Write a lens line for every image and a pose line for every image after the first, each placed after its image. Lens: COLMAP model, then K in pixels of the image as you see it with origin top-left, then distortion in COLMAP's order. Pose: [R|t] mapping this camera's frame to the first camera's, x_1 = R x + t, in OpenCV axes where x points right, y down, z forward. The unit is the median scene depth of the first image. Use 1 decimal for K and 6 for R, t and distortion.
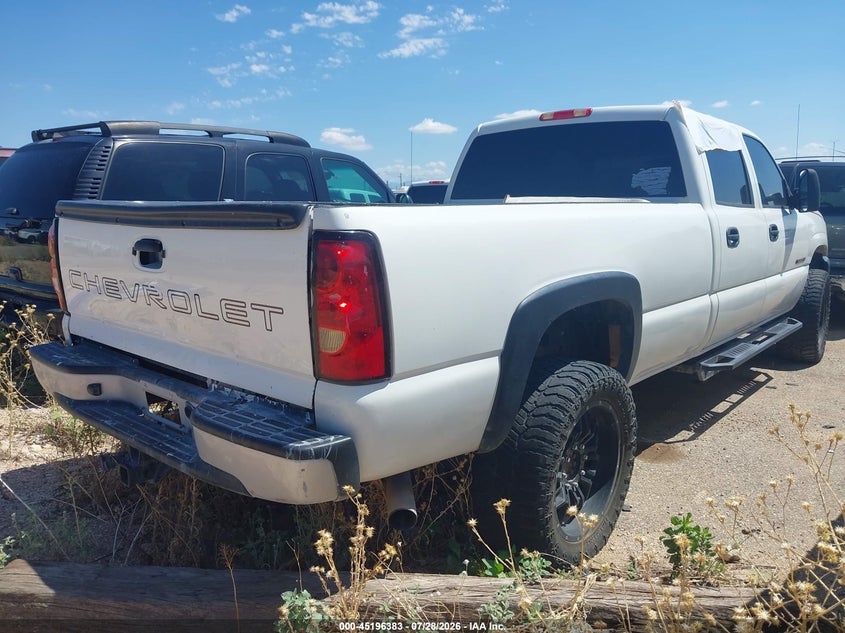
lens RADIAL K [[667.3, 0, 425.7], [0, 667.3, 315.7], [0, 0, 1]] dist [0.010761, -0.018668]
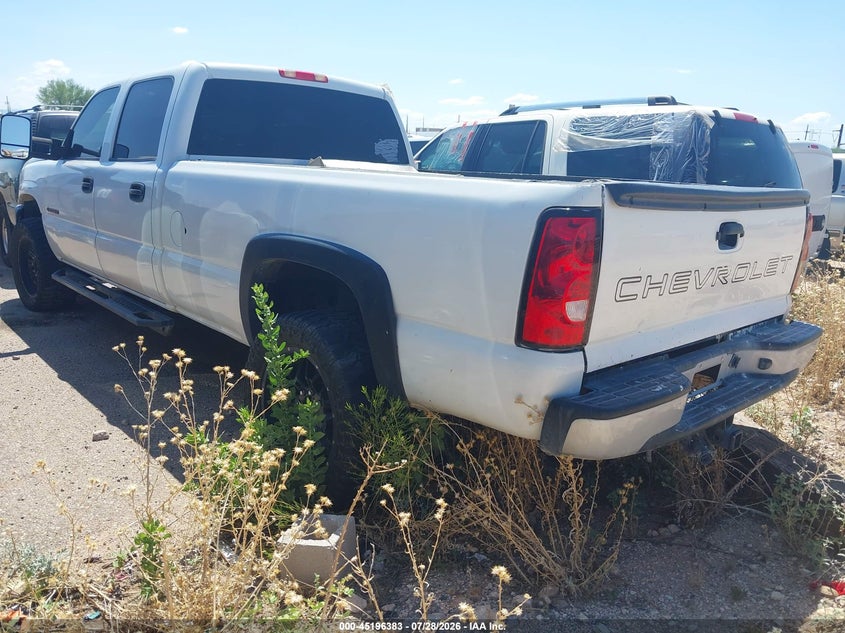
lens RADIAL K [[667.3, 0, 418.5], [0, 667.3, 318.6], [0, 0, 1]] dist [0.010761, -0.018668]
pose [[0.123629, -0.219578, 0.967730, -0.912557], [0.124738, 0.970915, 0.204365, -0.145097], [-0.984457, 0.095447, 0.147423, 0.796344]]
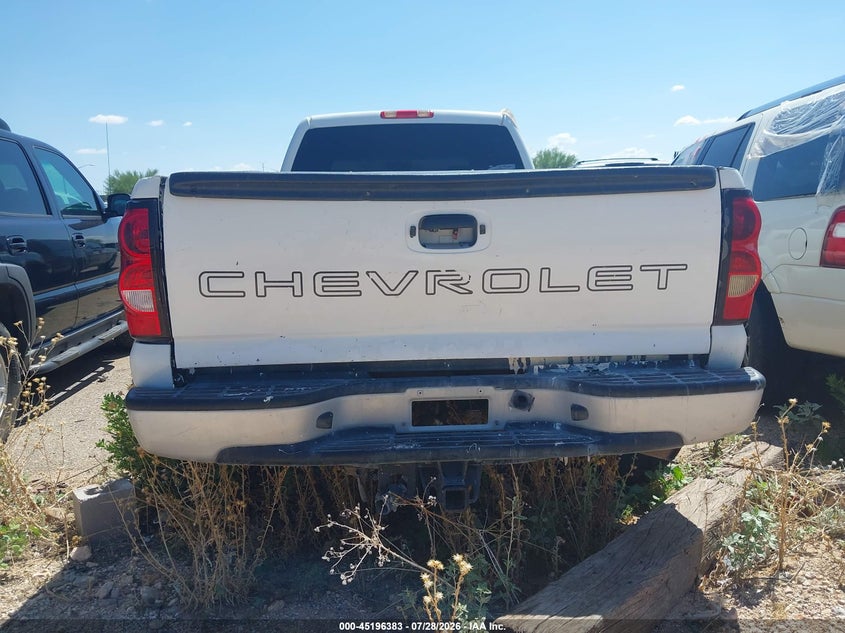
lens RADIAL K [[667.3, 0, 422.1], [0, 667.3, 314.7], [0, 0, 1]] dist [0.010761, -0.018668]
pose [[0.721339, -0.120537, 0.682012, -0.608457], [0.137689, 0.990041, 0.029349, -0.010131], [-0.678757, 0.072735, 0.730752, 0.243287]]
